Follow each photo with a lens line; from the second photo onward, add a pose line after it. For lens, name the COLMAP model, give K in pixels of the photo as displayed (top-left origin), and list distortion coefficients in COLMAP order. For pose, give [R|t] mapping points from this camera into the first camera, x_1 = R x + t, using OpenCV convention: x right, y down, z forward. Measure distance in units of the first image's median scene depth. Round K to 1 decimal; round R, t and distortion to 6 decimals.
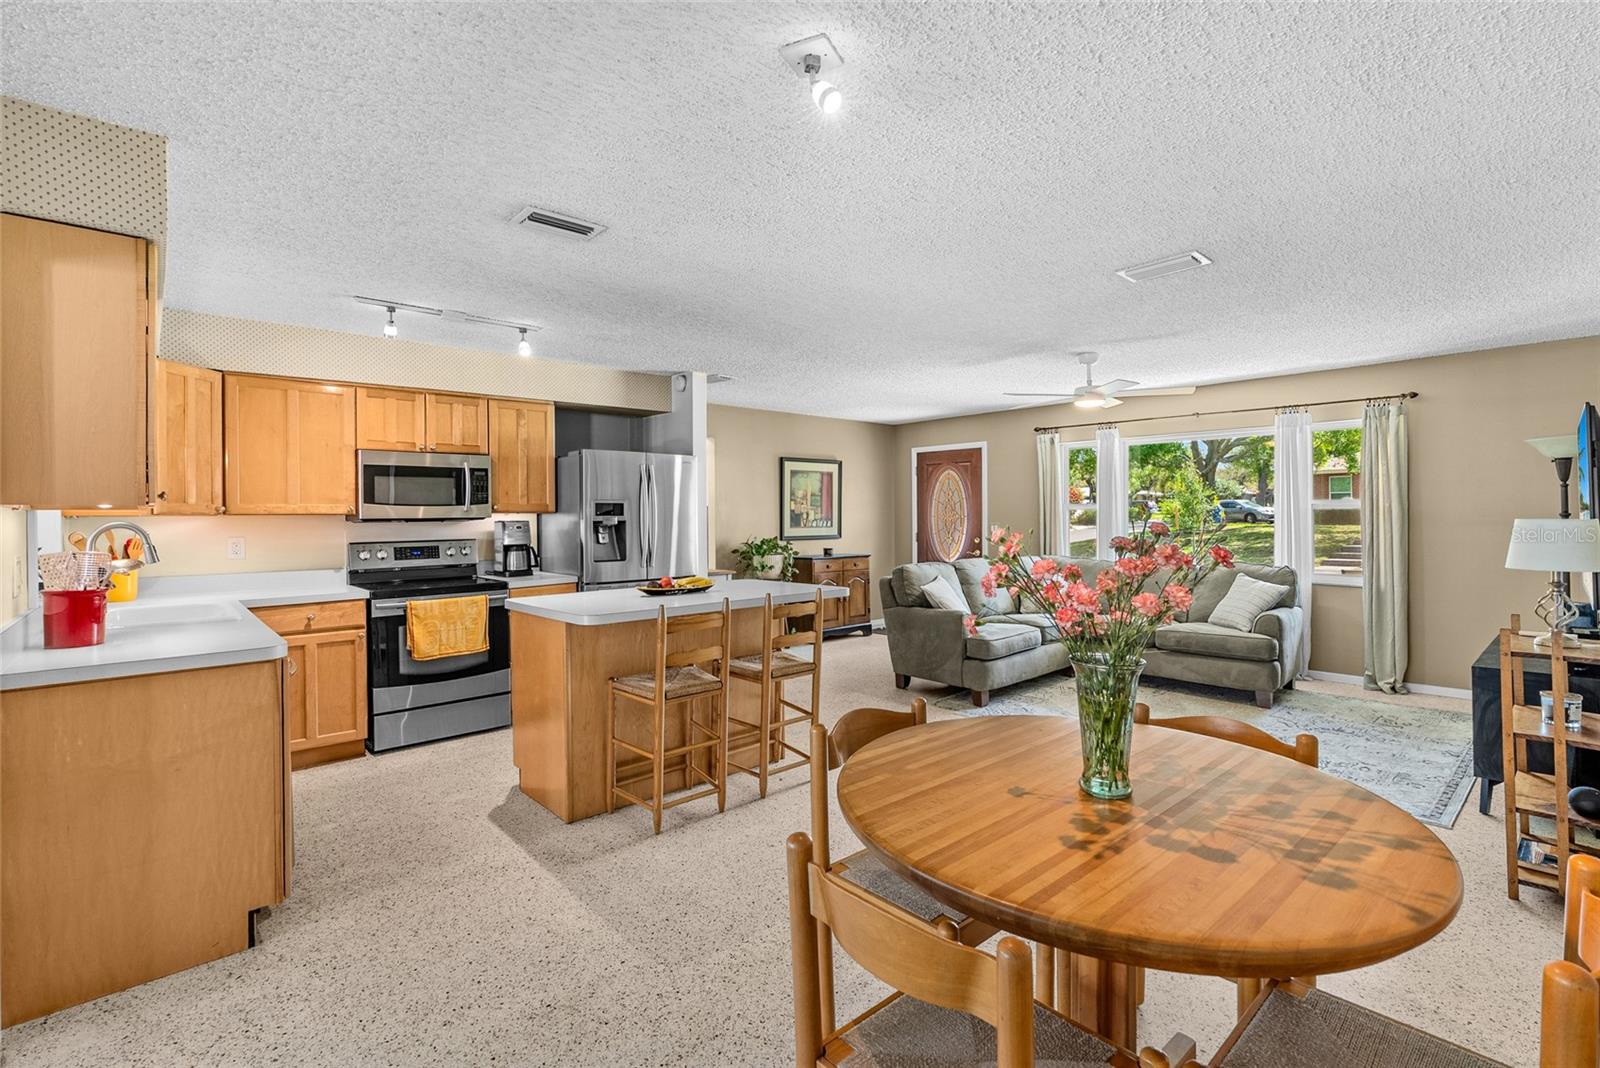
lens RADIAL K [[726.4, 0, 799.1], [0, 726.4, 518.5], [0, 0, 1]] dist [-0.009943, 0.003802]
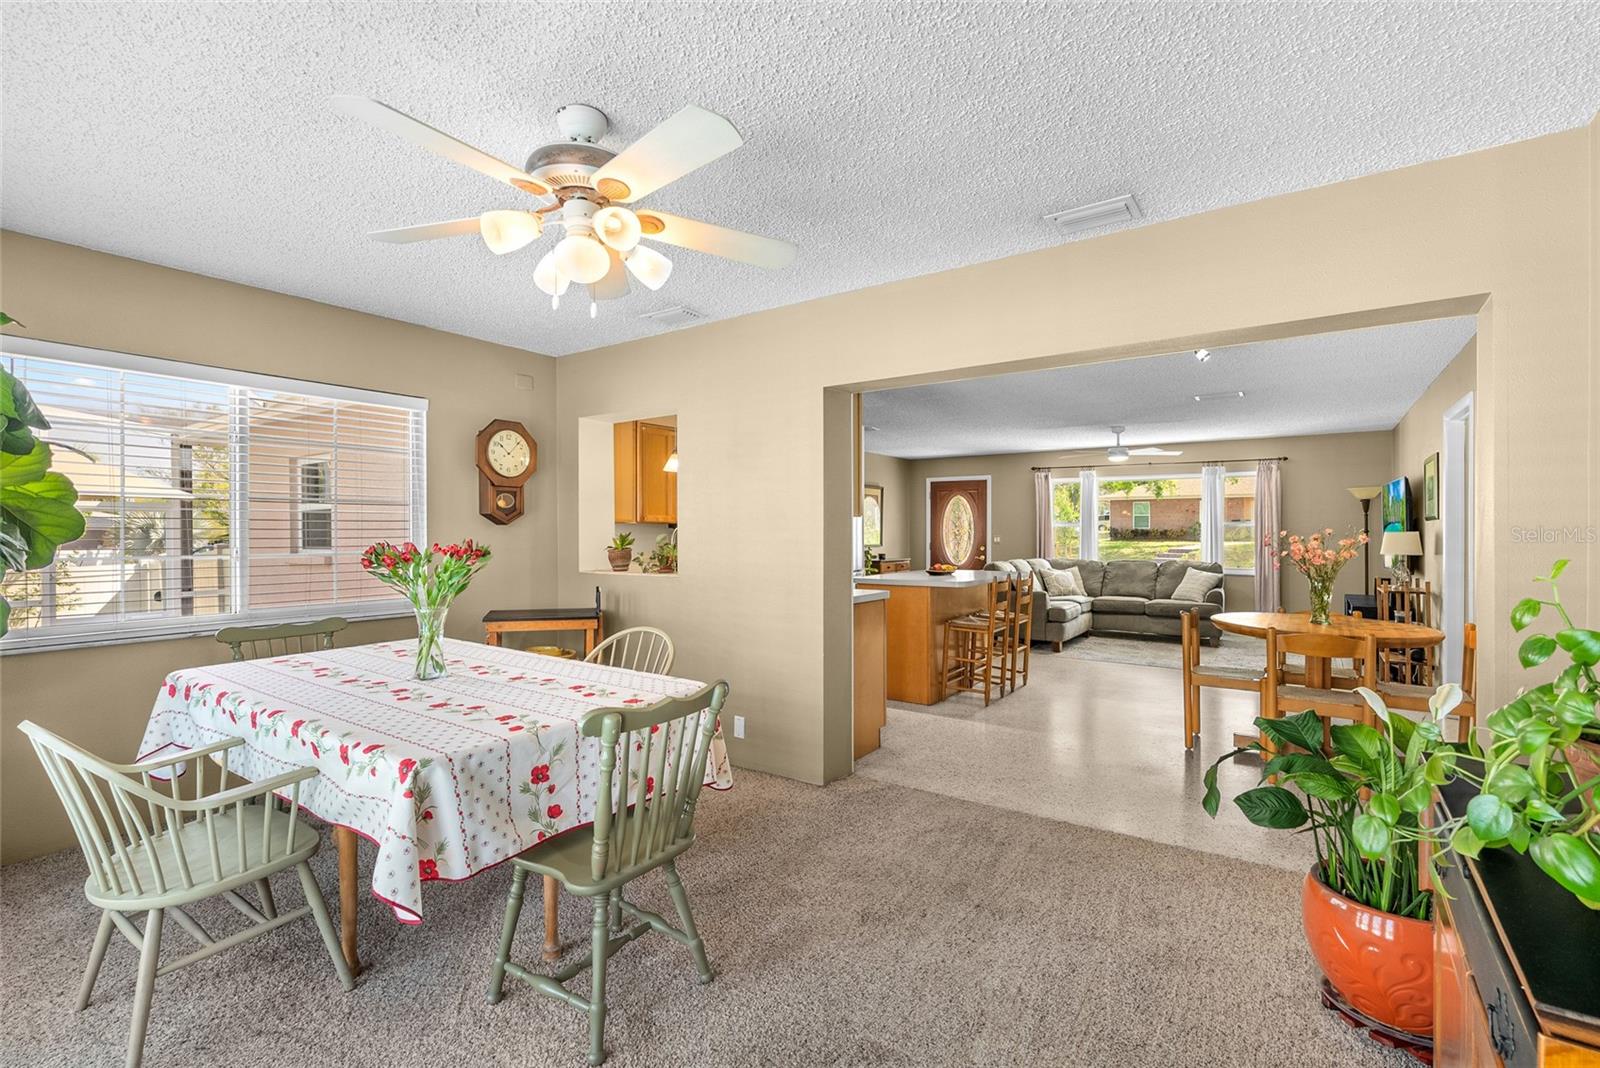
lens RADIAL K [[726.4, 0, 798.7], [0, 726.4, 533.9], [0, 0, 1]] dist [-0.009943, 0.003802]
pose [[0.973959, 0.007465, 0.226601, -0.587624], [-0.007209, 0.999972, -0.001958, 0.012331], [-0.226610, 0.000273, 0.973986, -0.347519]]
